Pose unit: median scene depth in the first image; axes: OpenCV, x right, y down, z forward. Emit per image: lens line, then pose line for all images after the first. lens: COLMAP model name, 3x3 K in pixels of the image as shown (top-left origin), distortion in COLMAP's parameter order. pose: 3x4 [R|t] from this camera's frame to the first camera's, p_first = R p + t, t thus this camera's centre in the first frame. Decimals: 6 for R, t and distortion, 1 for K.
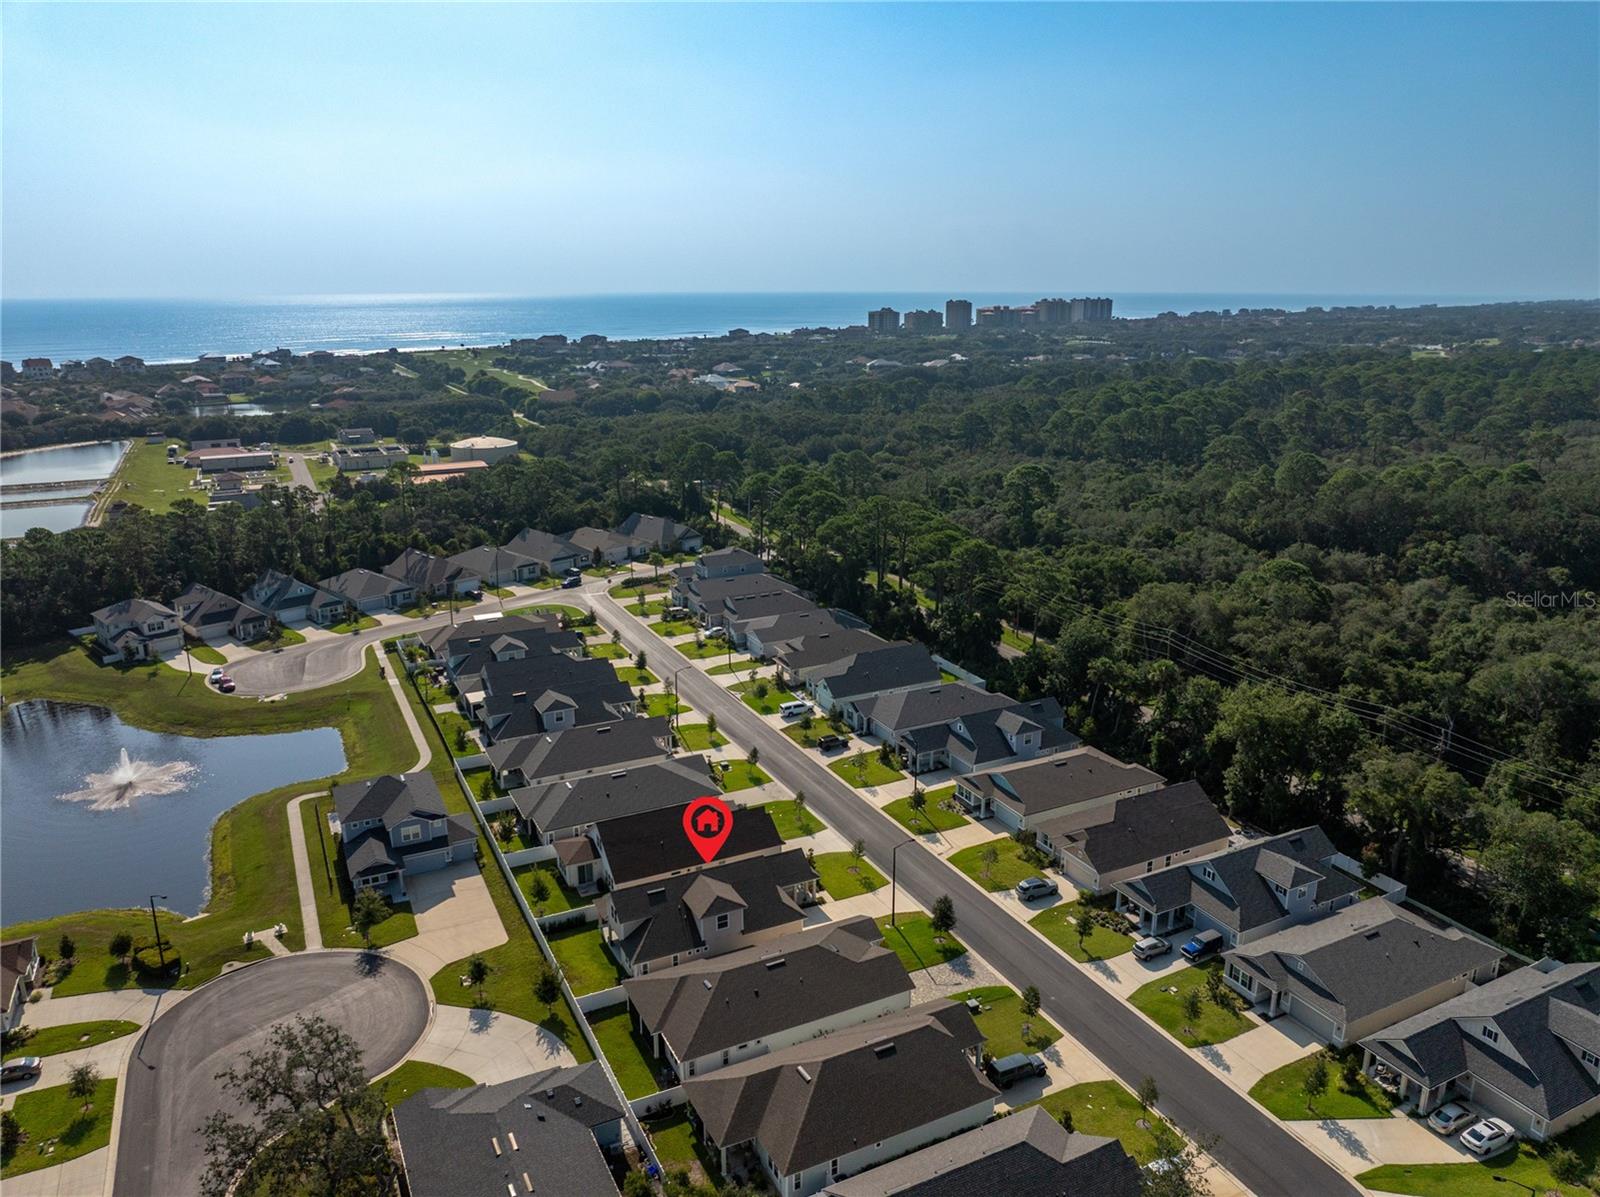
lens RADIAL K [[1129.2, 0, 800.0], [0, 1129.2, 598.5], [0, 0, 1]] dist [-0.012648, -0.024728]
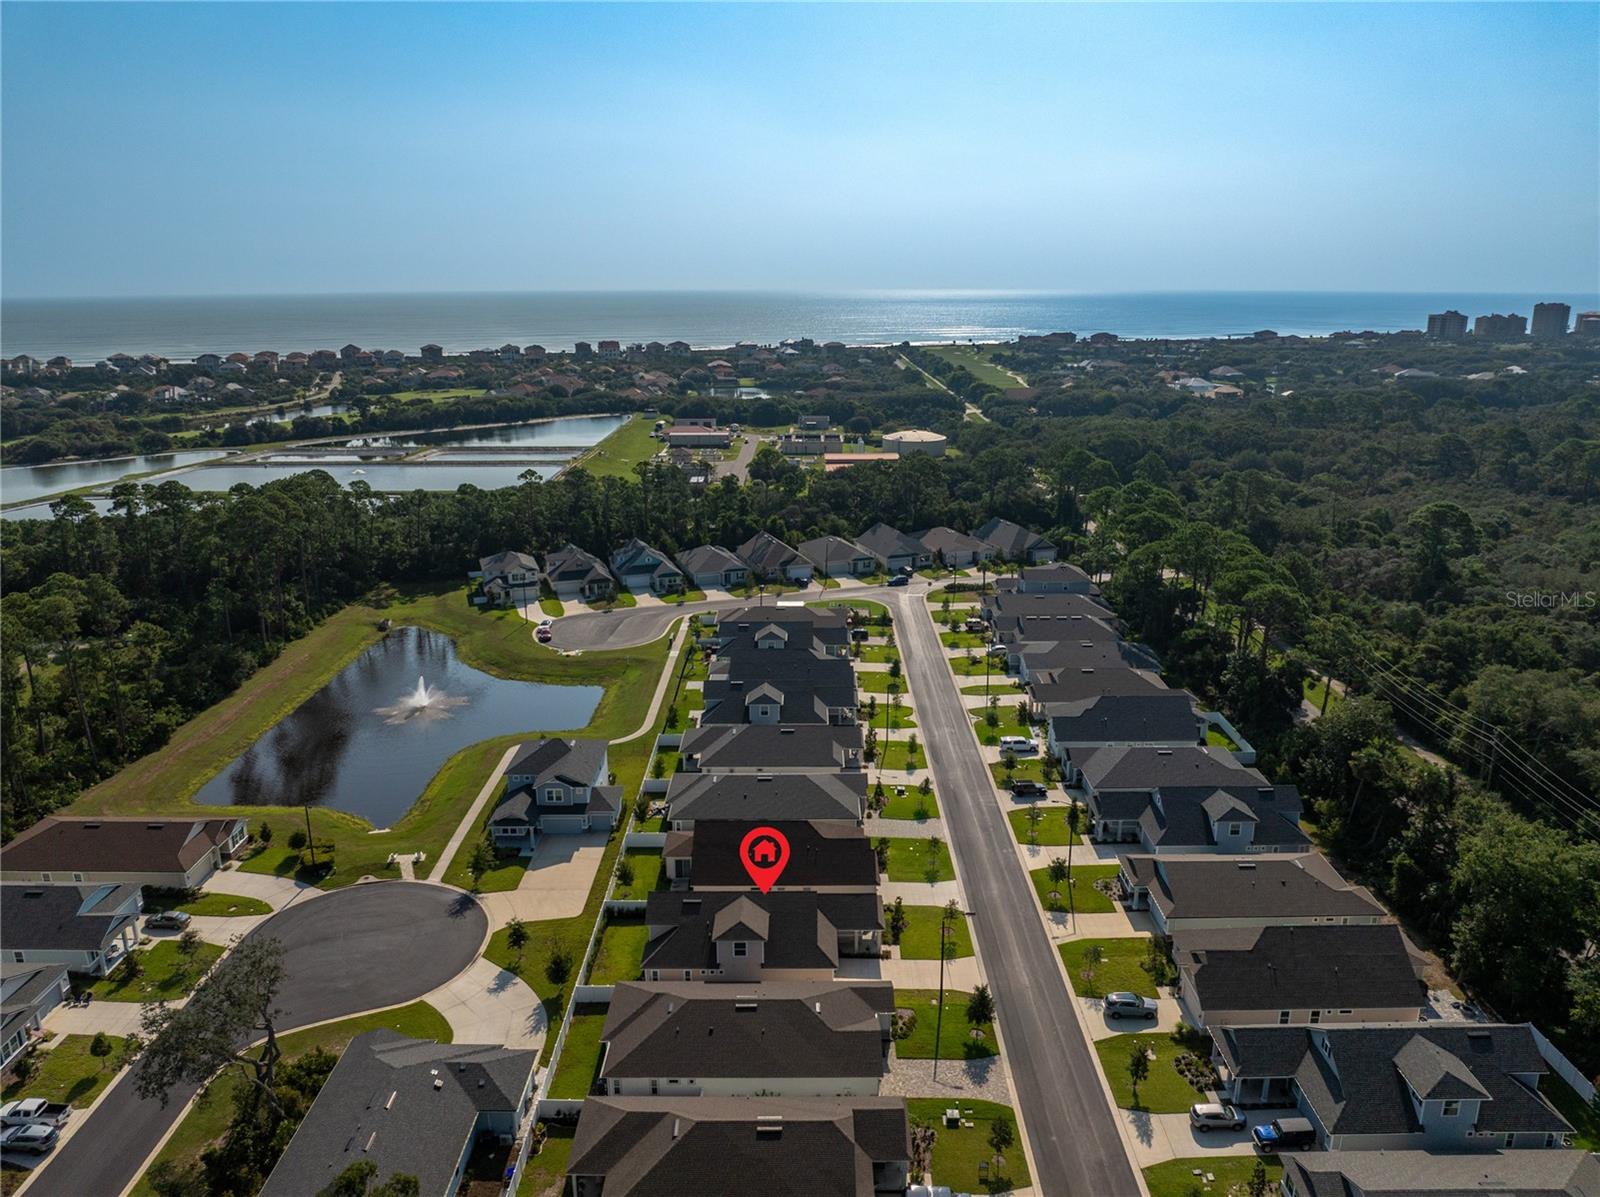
lens RADIAL K [[1129.2, 0, 800.0], [0, 1129.2, 598.5], [0, 0, 1]] dist [-0.012648, -0.024728]
pose [[0.894779, 0.120652, -0.429900, 0.203326], [-0.119456, 0.992390, 0.029883, -0.024691], [0.430234, 0.024616, 0.902382, 0.088334]]
